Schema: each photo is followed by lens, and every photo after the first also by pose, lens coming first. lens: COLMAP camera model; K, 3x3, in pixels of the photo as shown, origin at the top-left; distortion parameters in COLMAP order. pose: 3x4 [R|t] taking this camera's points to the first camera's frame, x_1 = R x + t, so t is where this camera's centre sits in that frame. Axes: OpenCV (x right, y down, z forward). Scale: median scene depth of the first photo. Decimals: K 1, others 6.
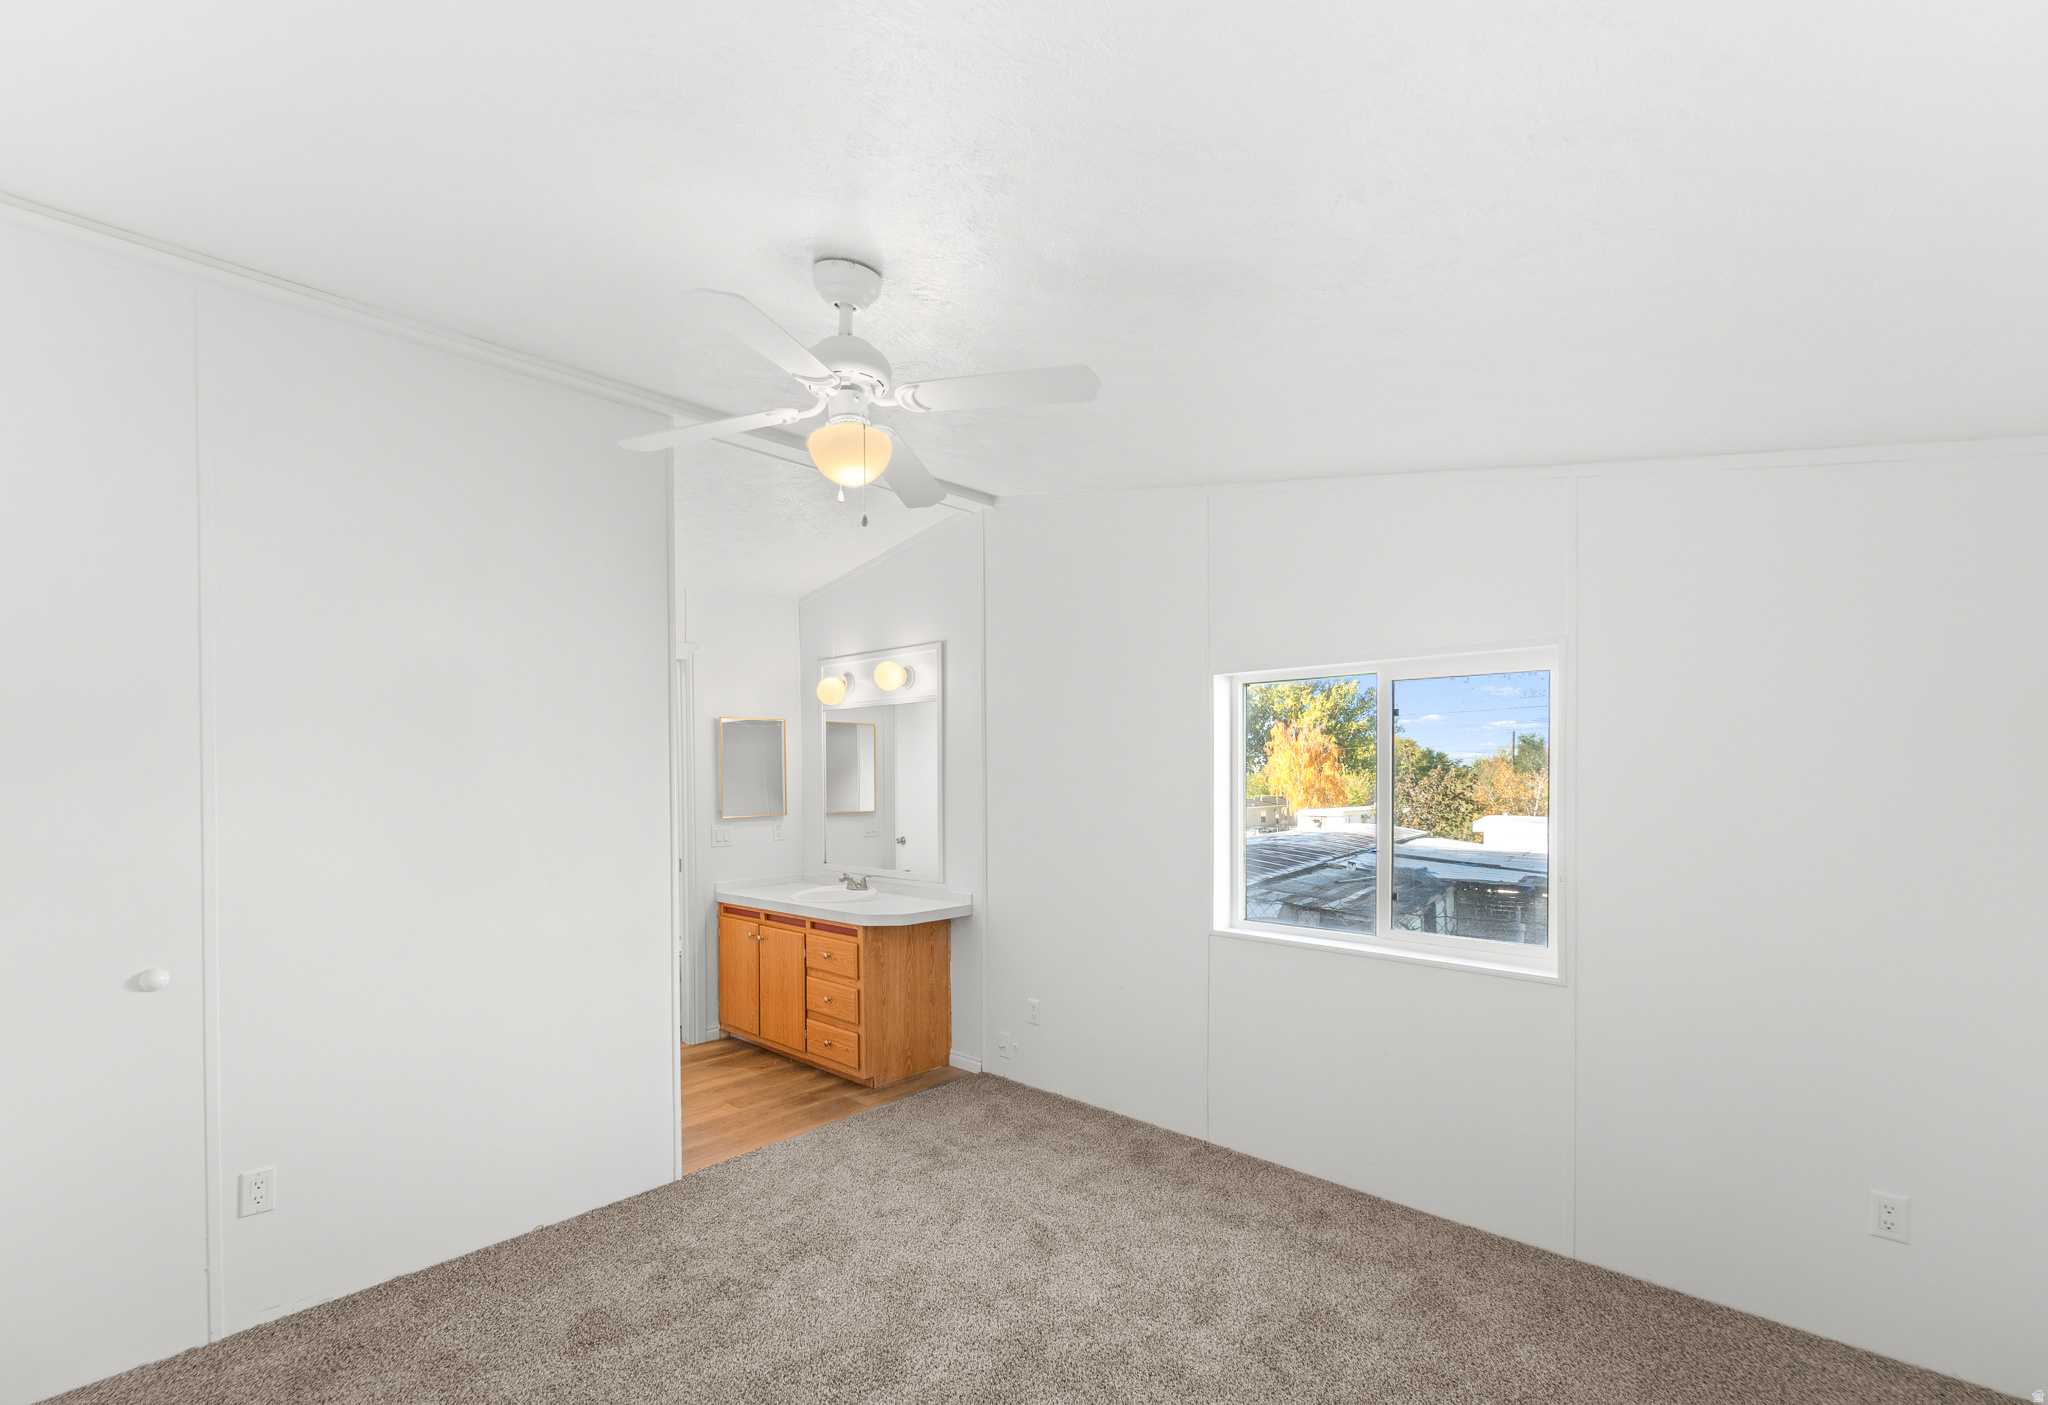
lens RADIAL K [[904.4, 0, 1033.1], [0, 904.4, 783.1], [0, 0, 1]] dist [-0.000653, -0.000098]
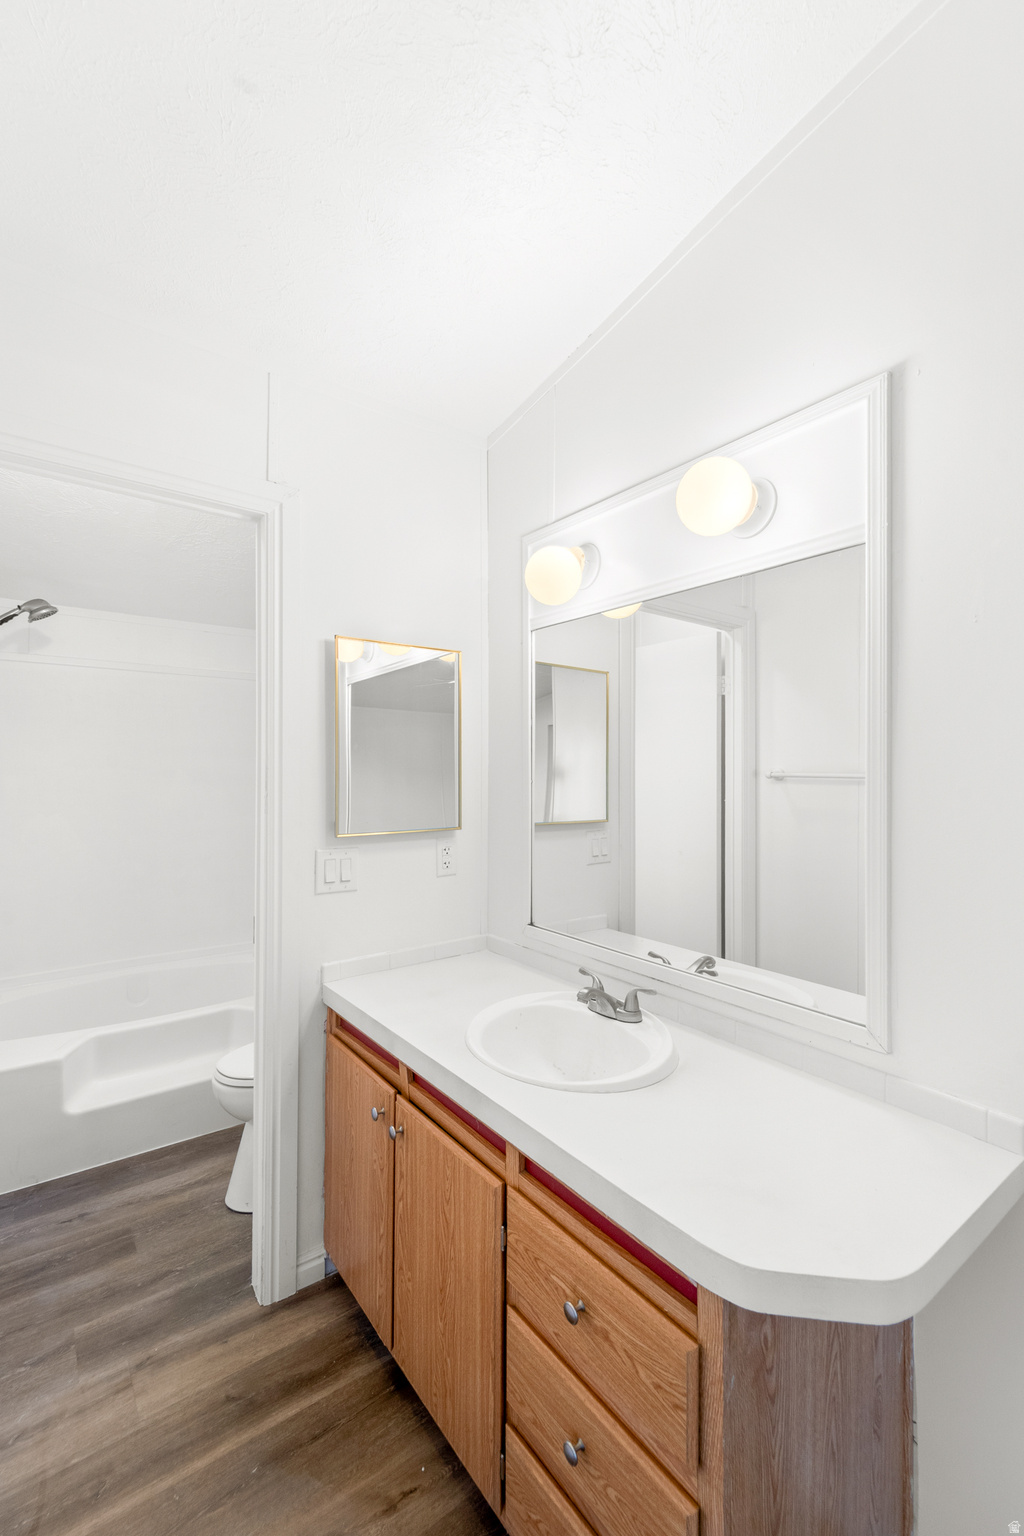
lens RADIAL K [[658.6, 0, 512.0], [0, 658.6, 768.0], [0, 0, 1]] dist [0.021158, -0.000070]
pose [[0.981682, 0.009495, -0.190289, -0.194078], [-0.012081, 0.999850, -0.012432, 0.003701], [0.190142, 0.014503, 0.981649, 0.715398]]
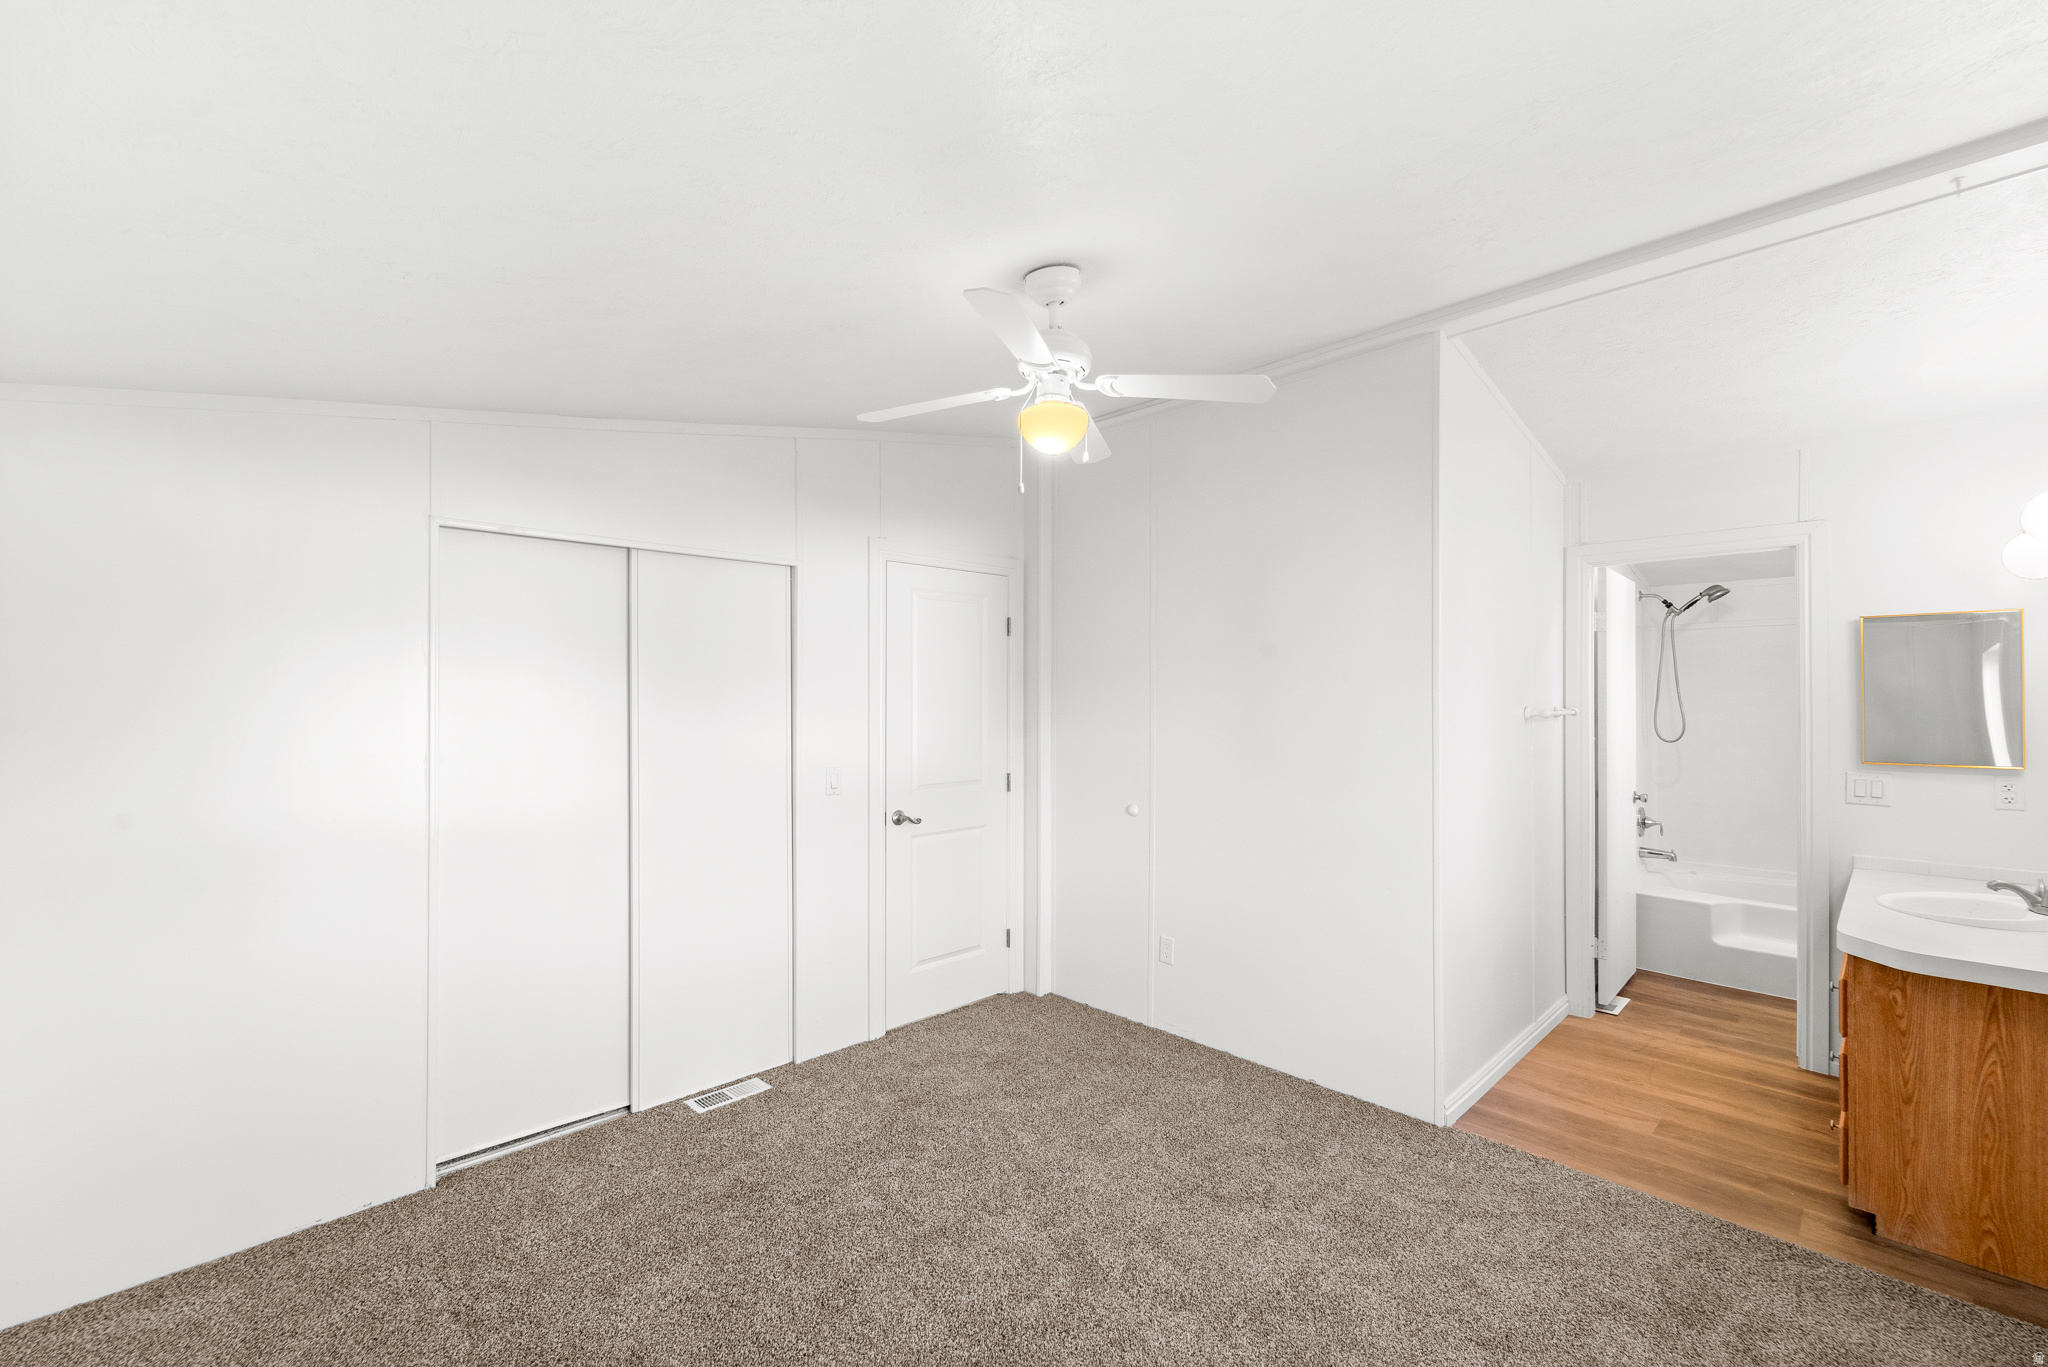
lens RADIAL K [[860.5, 0, 1021.6], [0, 860.5, 705.3], [0, 0, 1]] dist [0.018208, -0.009584]
pose [[-0.058864, 0.015240, -0.998150, 0.383157], [-0.011179, 0.999811, 0.015925, -0.009580], [0.998203, 0.012096, -0.058683, 0.435782]]
